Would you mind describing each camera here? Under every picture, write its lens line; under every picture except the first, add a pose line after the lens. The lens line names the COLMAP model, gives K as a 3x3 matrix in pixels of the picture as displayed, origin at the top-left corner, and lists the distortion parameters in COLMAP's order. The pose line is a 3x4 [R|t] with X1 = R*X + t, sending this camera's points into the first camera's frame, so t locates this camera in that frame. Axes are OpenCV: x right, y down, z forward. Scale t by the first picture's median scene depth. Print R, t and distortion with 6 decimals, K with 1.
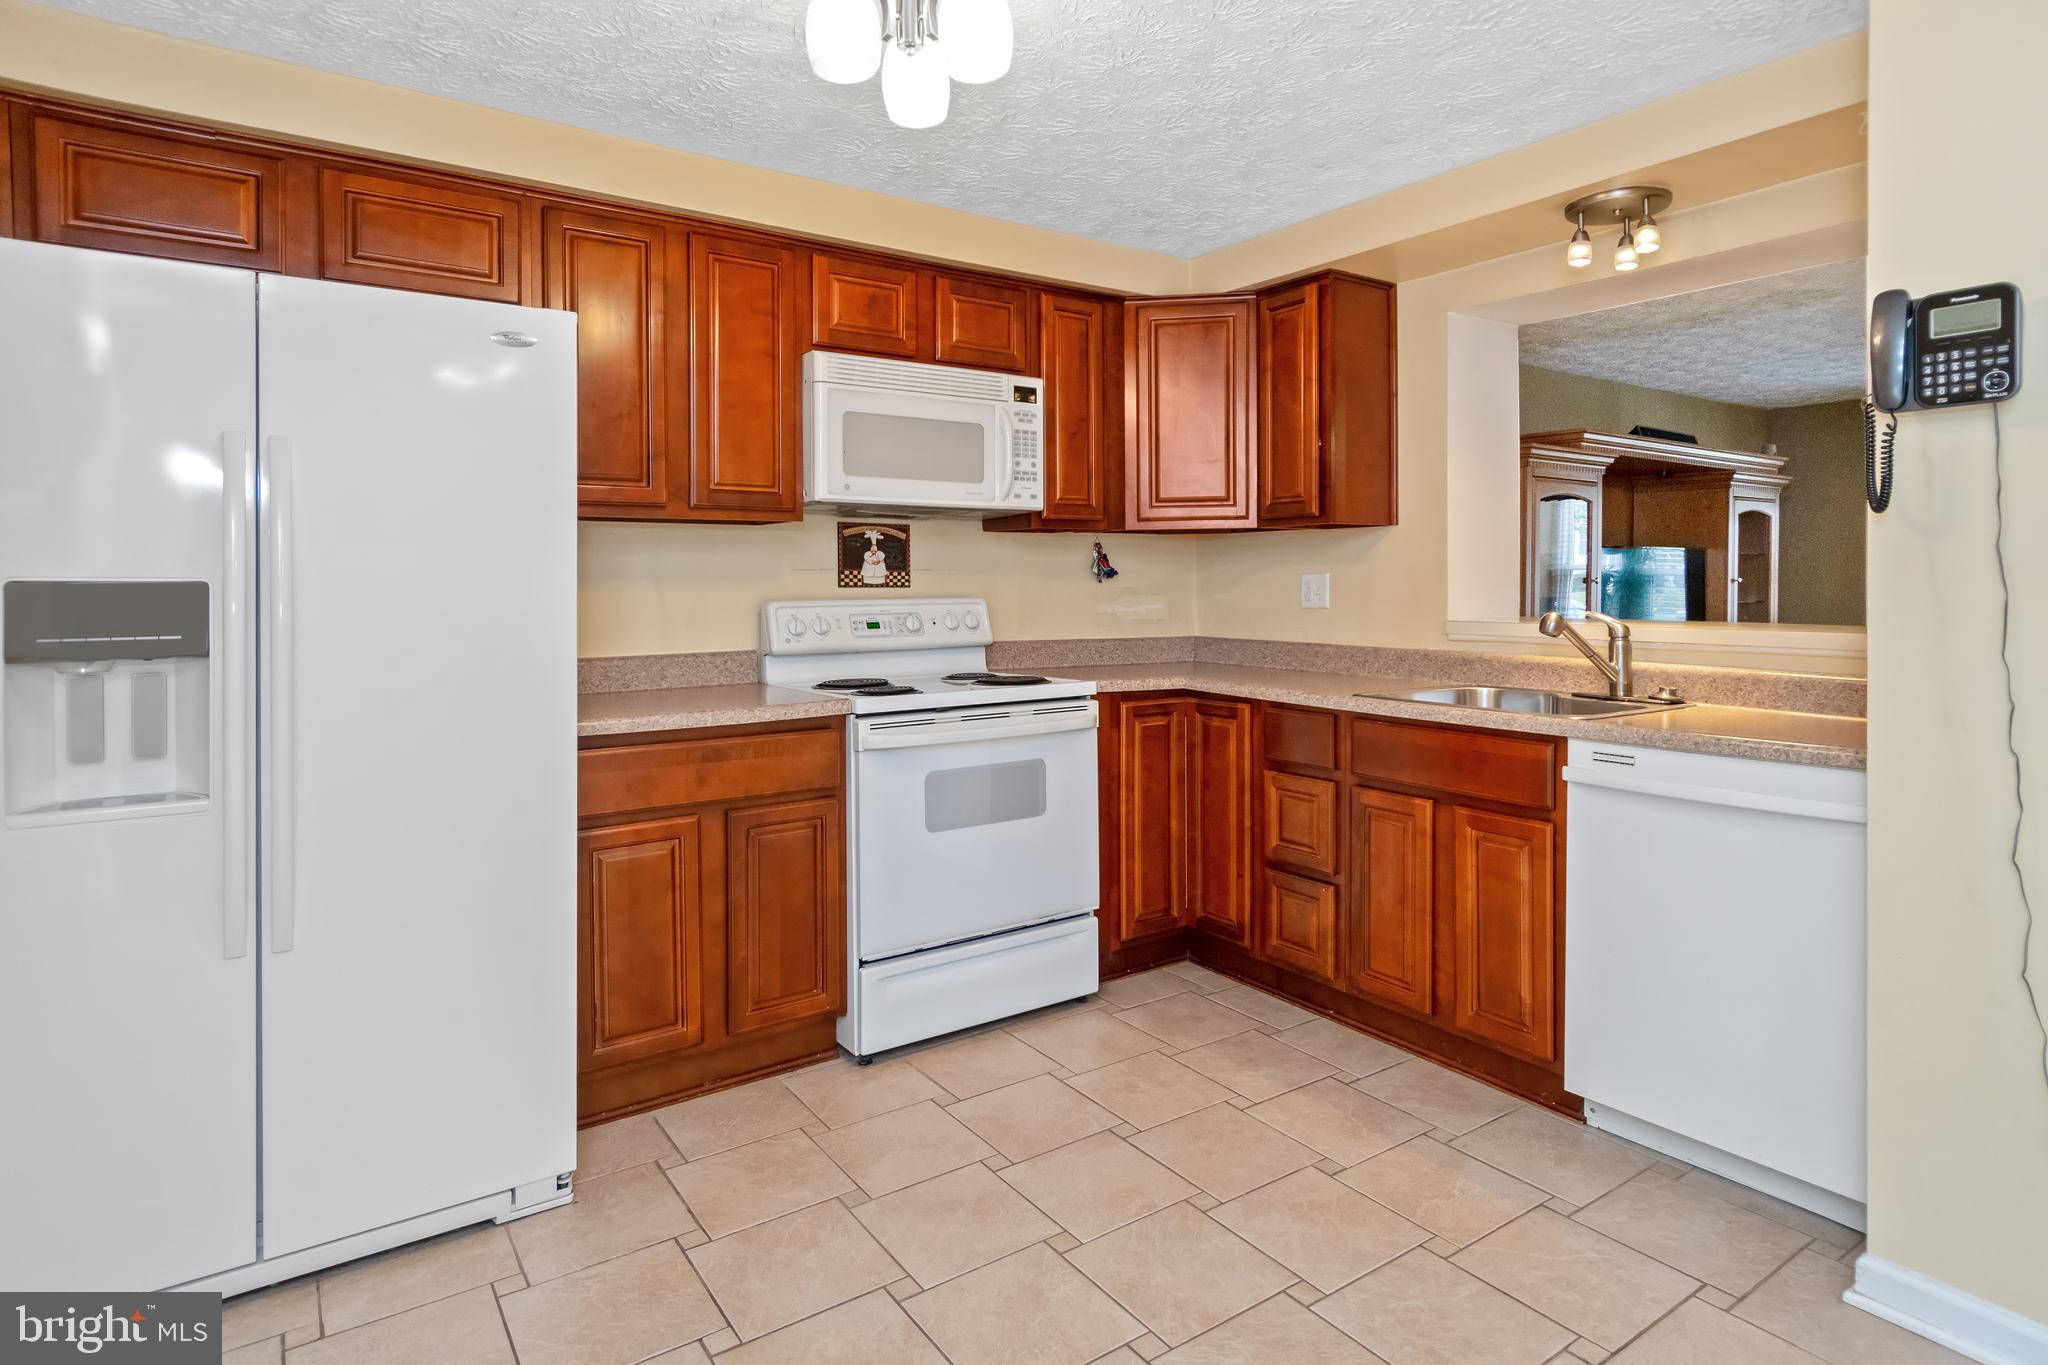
lens RADIAL K [[1105.8, 0, 1024.3], [0, 1105.8, 593.7], [0, 0, 1]] dist [0.000154, -0.001566]
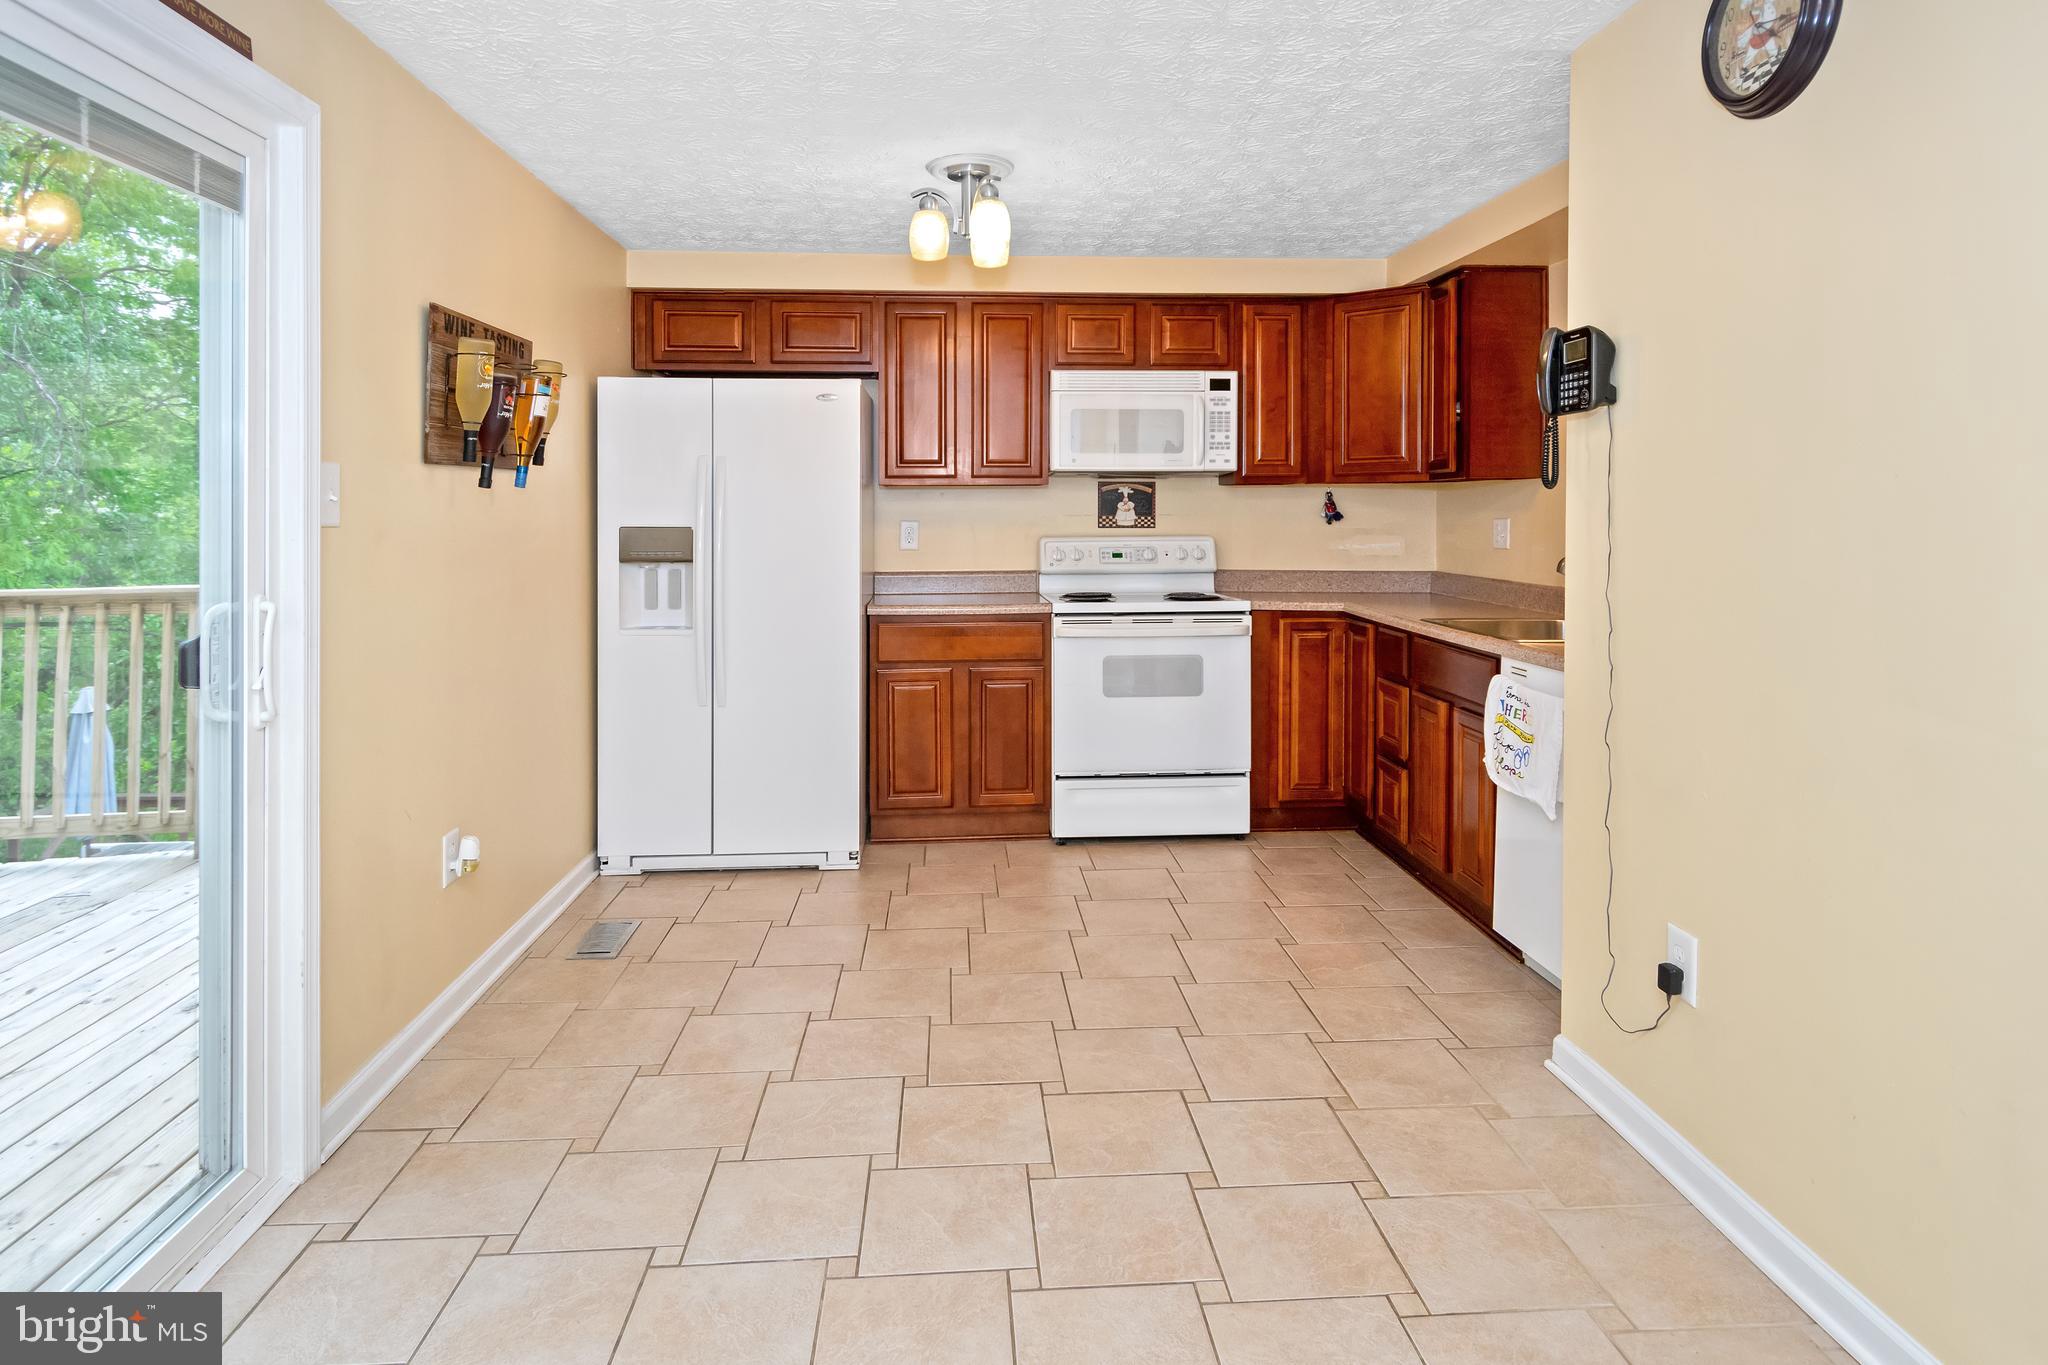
lens RADIAL K [[1143.8, 0, 1028.9], [0, 1143.8, 522.9], [0, 0, 1]] dist [0.007247, 0.000588]
pose [[0.857471, 0.007506, -0.514478, 0.533383], [-0.006560, 0.999972, 0.003655, -0.017709], [0.514491, 0.000241, 0.857496, -0.313098]]
